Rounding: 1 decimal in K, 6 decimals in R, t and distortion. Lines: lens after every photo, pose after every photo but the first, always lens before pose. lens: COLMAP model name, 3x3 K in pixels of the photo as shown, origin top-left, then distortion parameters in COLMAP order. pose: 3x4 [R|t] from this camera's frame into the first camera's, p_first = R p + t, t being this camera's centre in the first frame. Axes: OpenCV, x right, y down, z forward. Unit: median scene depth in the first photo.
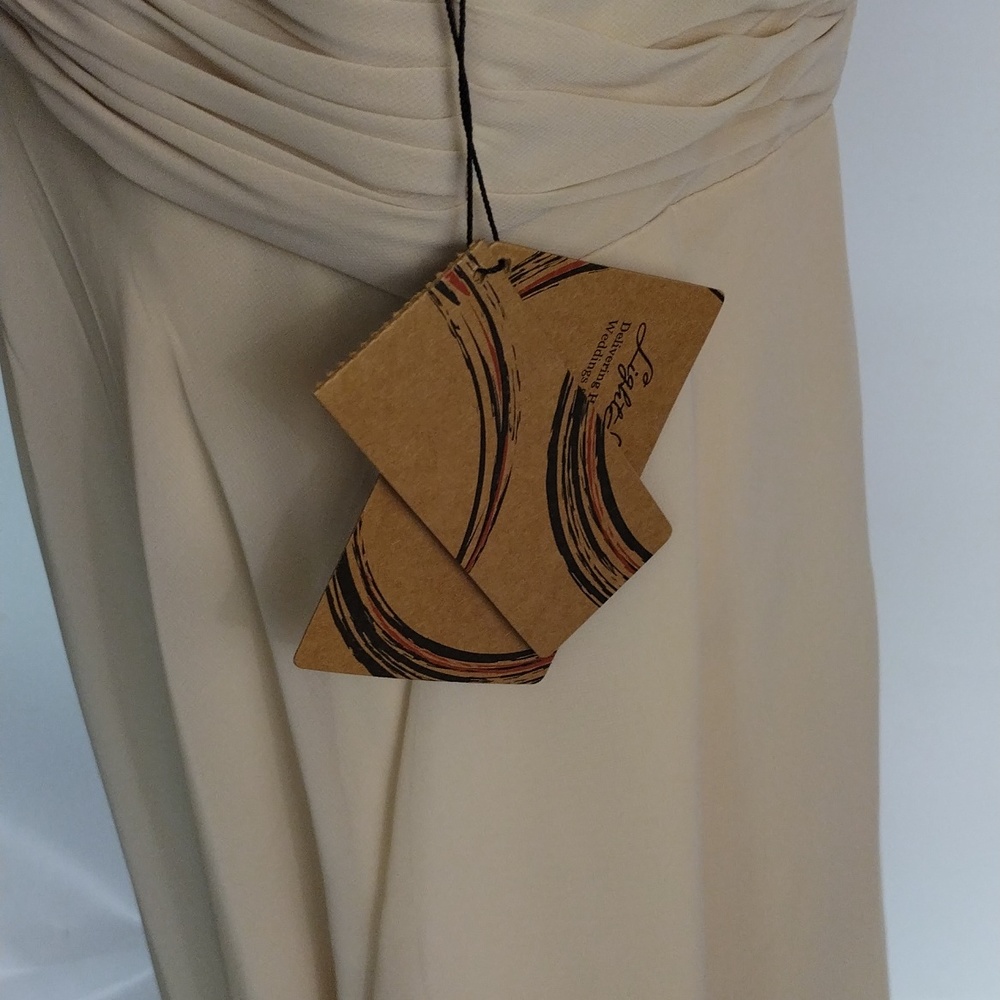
lens RADIAL K [[1664.3, 0, 499.0], [0, 1664.3, 502.5], [0, 0, 1]] dist [-0.007875, 0.000000]
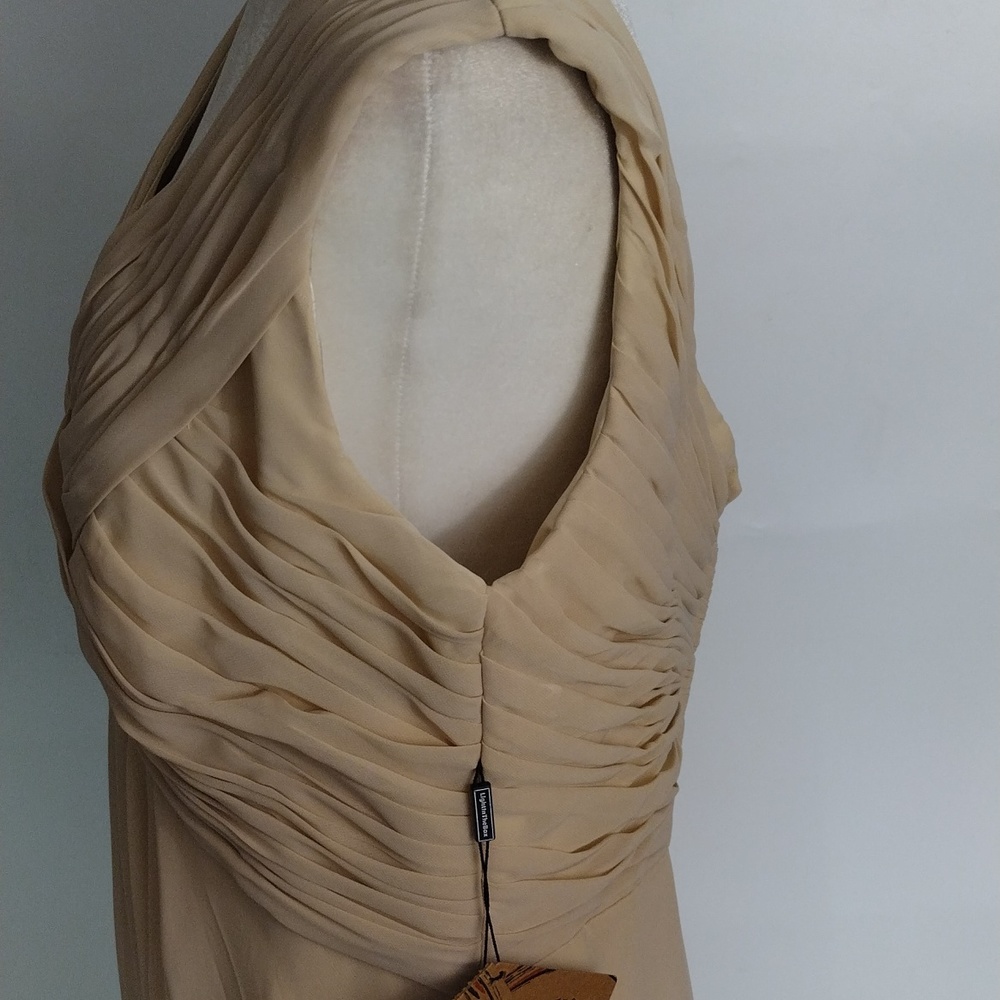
lens RADIAL K [[1664.3, 0, 497.7], [0, 1664.3, 496.8], [0, 0, 1]] dist [-0.007875, 0.000000]
pose [[0.993214, -0.001003, 0.116295, -0.215874], [0.037130, 0.950367, -0.308908, -0.077655], [-0.110213, 0.311129, 0.943955, -0.895384]]
